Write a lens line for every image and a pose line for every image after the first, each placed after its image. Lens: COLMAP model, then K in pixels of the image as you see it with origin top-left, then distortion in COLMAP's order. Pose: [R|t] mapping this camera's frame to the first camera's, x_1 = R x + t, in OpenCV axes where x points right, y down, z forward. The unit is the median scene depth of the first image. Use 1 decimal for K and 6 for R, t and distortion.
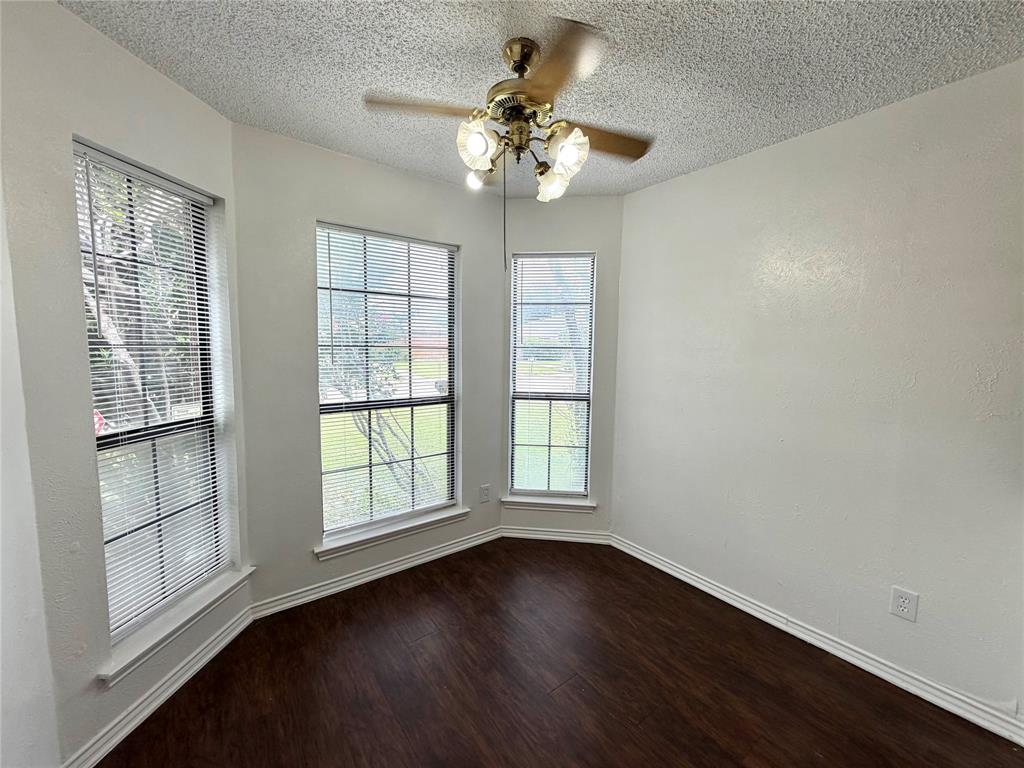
lens RADIAL K [[409.1, 0, 511.1], [0, 409.1, 387.2], [0, 0, 1]] dist [0.000378, 0.000028]
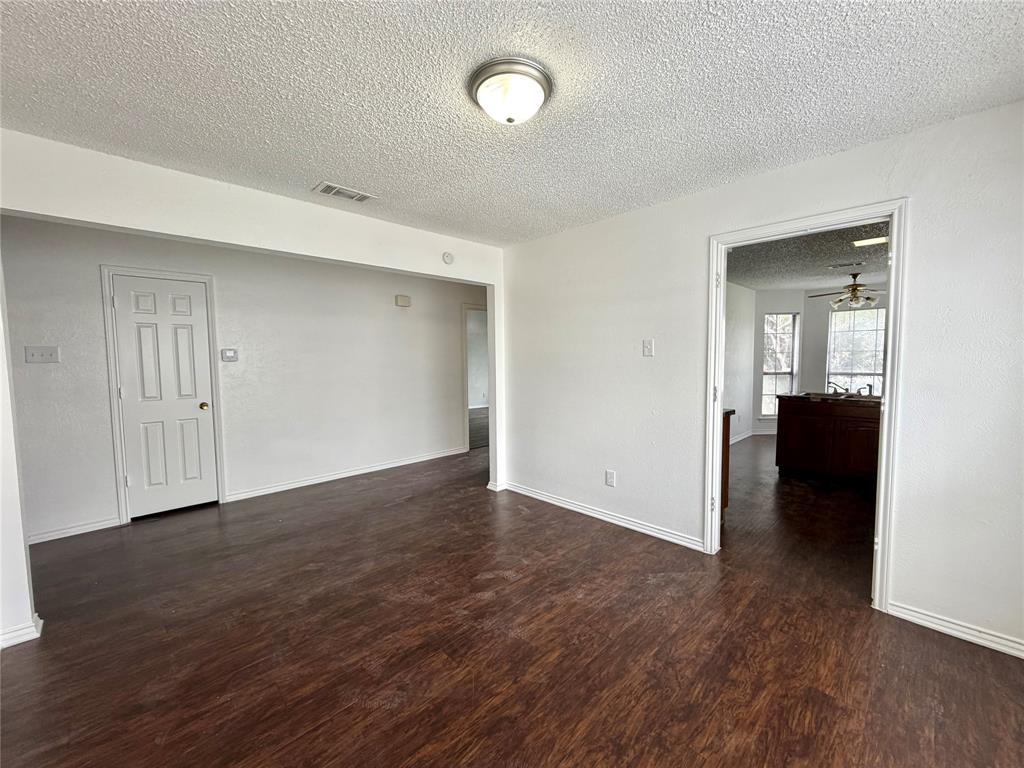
lens RADIAL K [[407.9, 0, 513.2], [0, 407.9, 383.3], [0, 0, 1]] dist [0.000303, -0.000057]
pose [[0.126238, 0.049035, -0.990787, 2.676968], [-0.084764, 0.995658, 0.038477, 0.257962], [0.988372, 0.079126, 0.129846, -2.015869]]
